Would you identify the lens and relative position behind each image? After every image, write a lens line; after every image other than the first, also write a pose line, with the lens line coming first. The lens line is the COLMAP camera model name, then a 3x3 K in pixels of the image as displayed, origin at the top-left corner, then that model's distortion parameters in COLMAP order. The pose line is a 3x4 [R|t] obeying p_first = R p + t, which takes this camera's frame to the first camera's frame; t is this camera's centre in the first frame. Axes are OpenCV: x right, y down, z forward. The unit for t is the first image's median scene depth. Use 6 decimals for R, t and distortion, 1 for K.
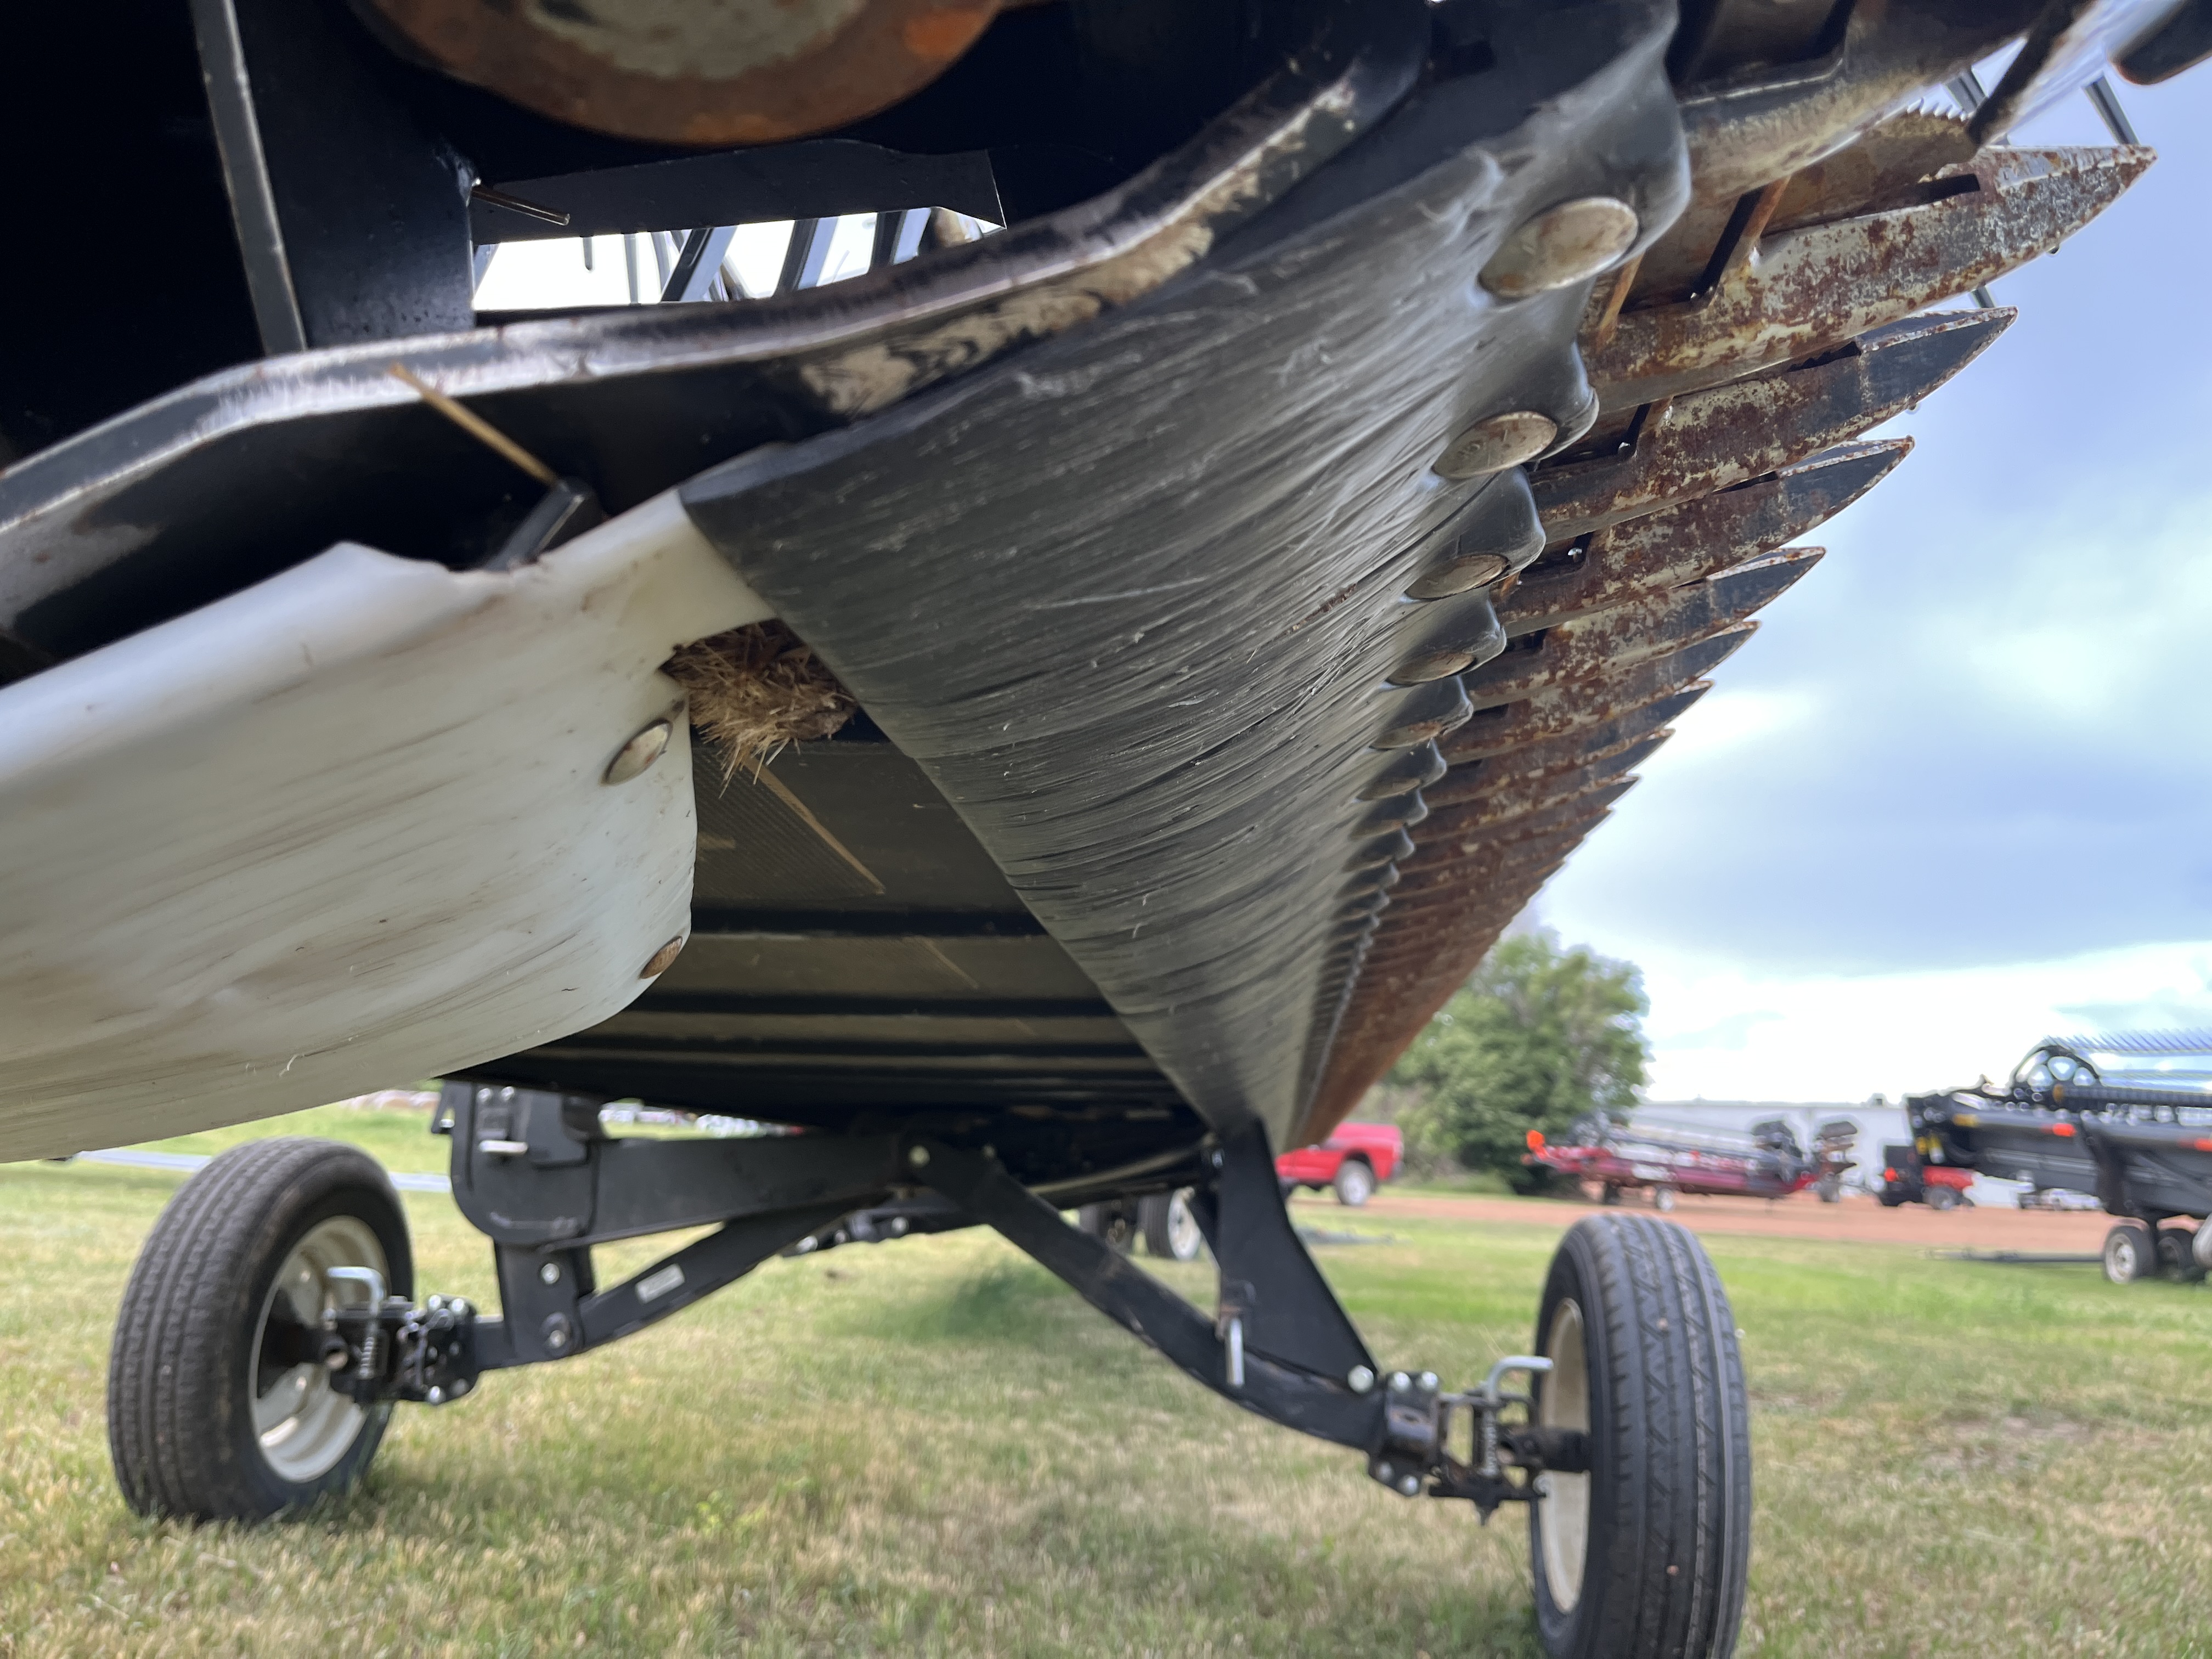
lens RADIAL K [[1689.1, 0, 1111.1], [0, 1689.1, 825.8], [0, 0, 1]] dist [0.069624, -0.121377]
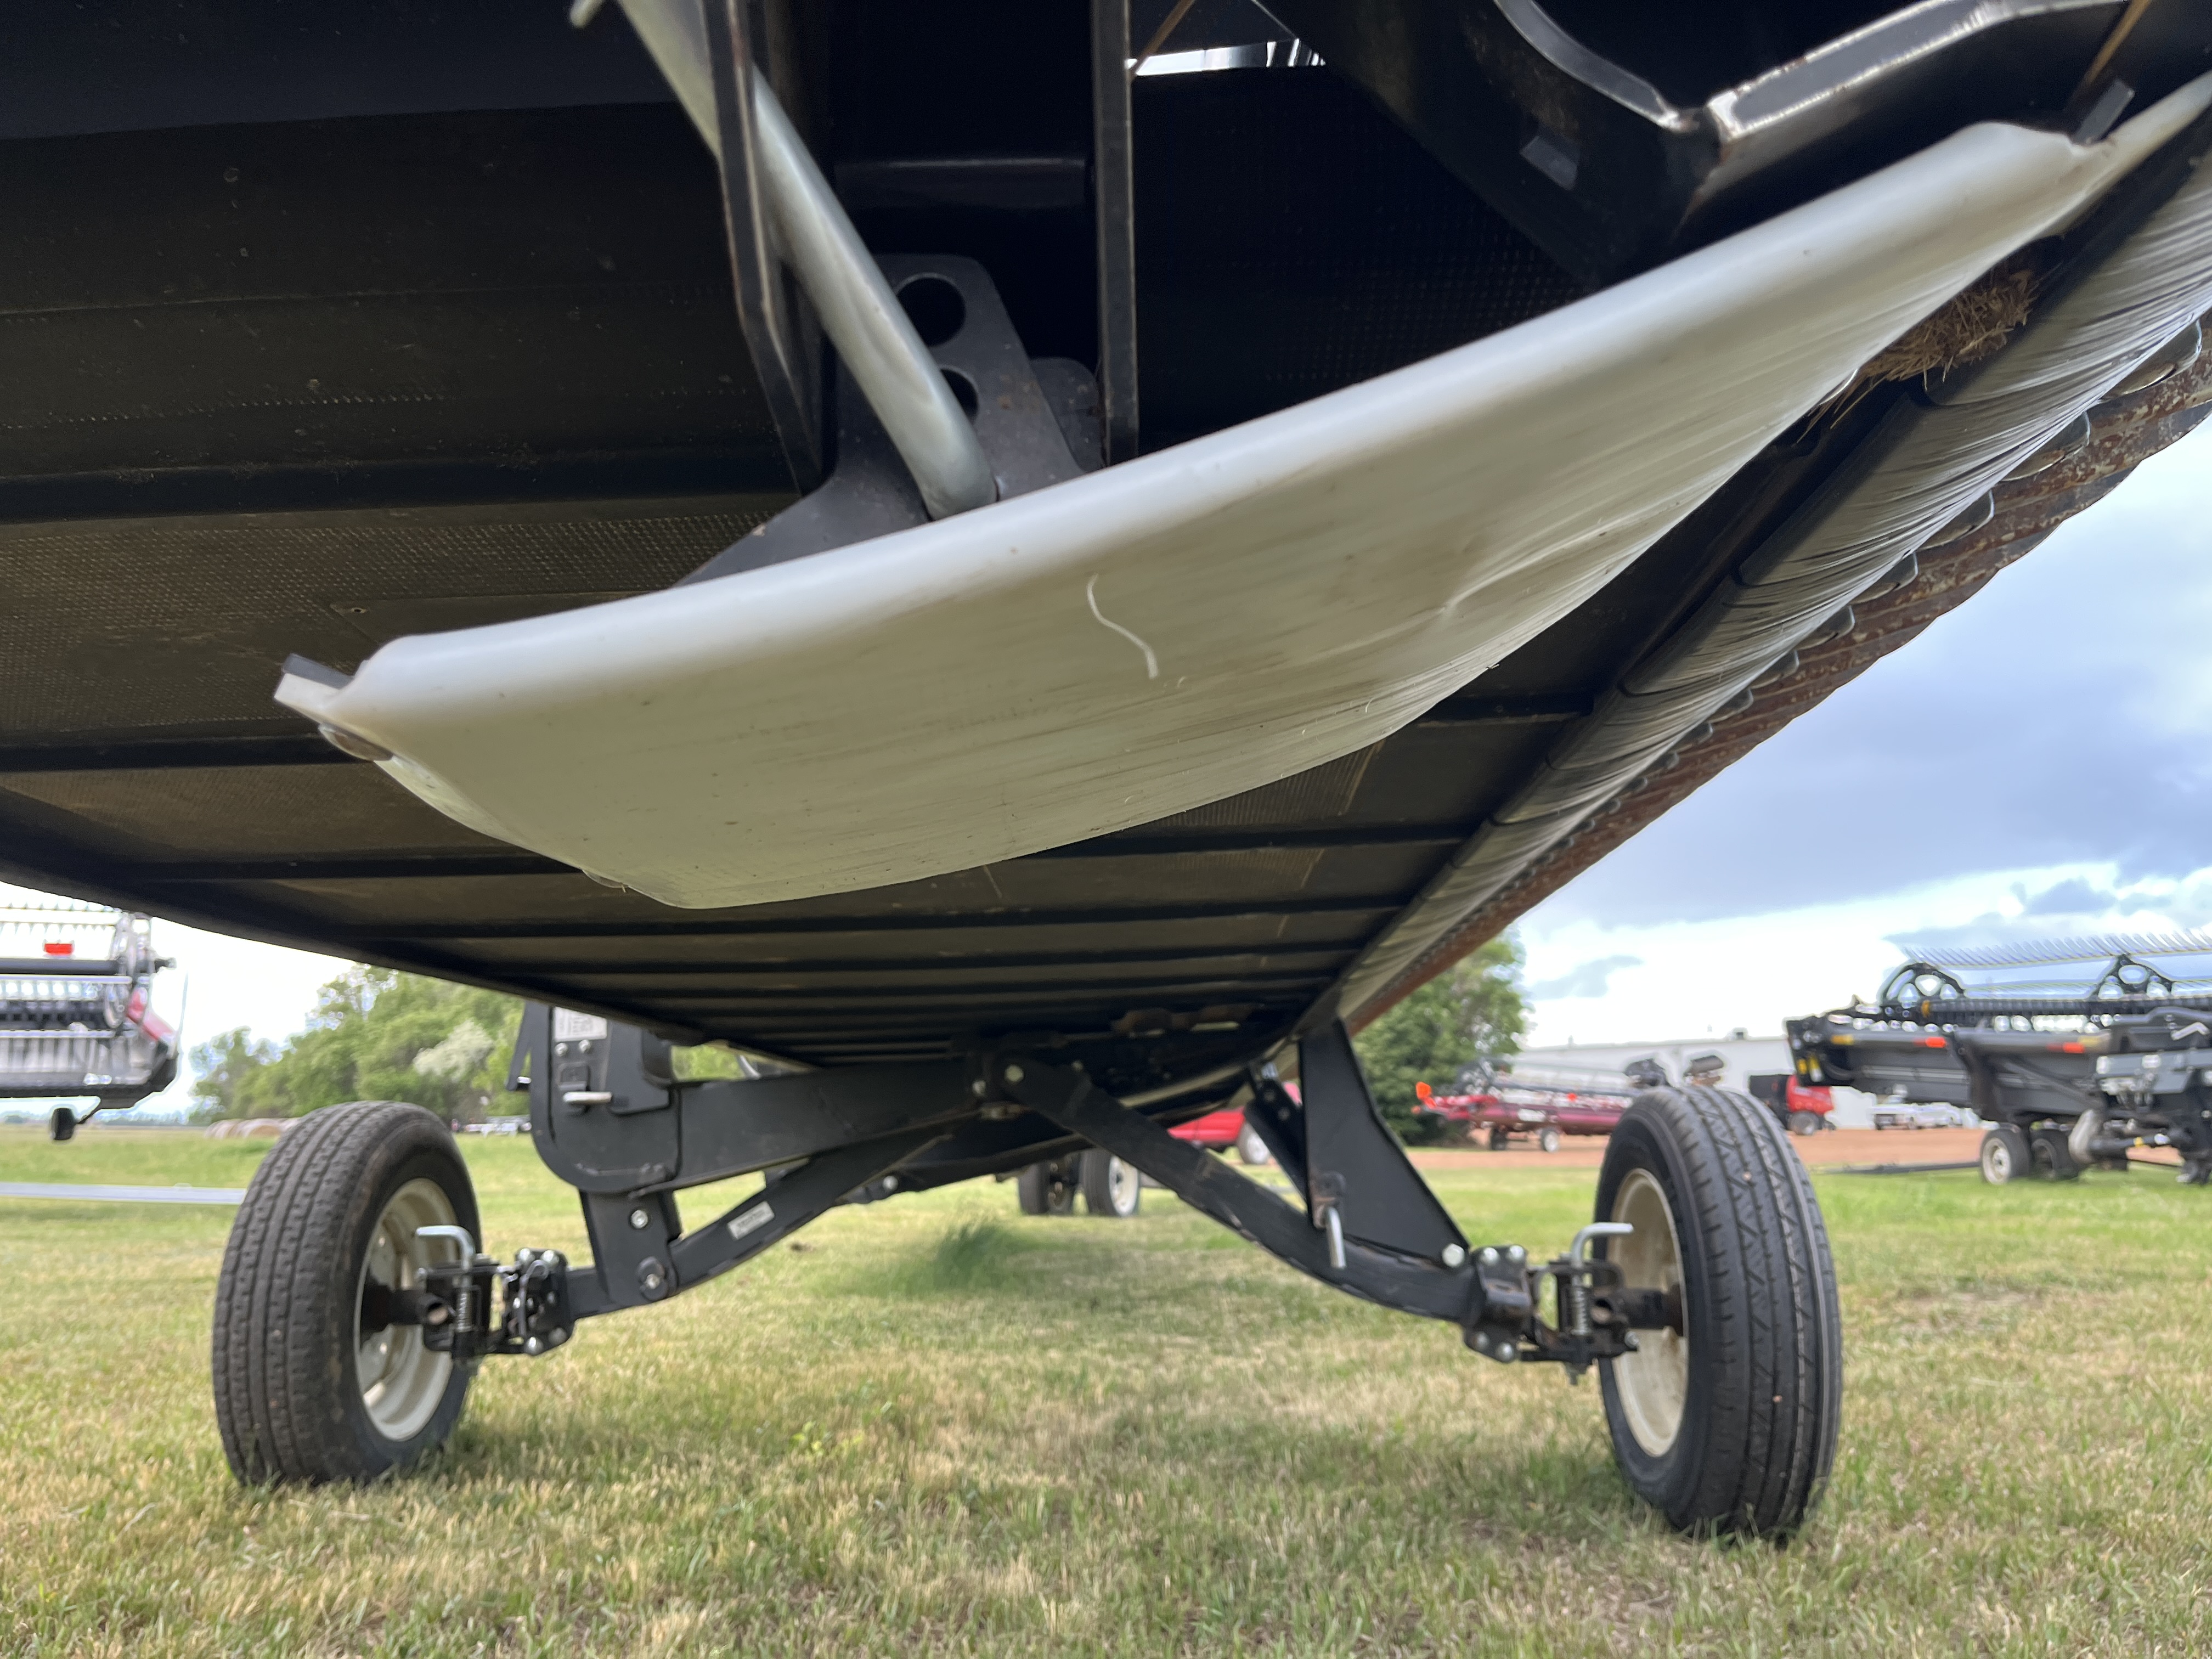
lens RADIAL K [[1683.4, 0, 1113.7], [0, 1683.4, 822.4], [0, 0, 1]] dist [0.053777, -0.088485]
pose [[0.996067, -0.051854, 0.071844, -0.112021], [0.051036, 0.998610, 0.013176, 0.029332], [-0.072428, -0.009458, 0.997329, -0.024909]]
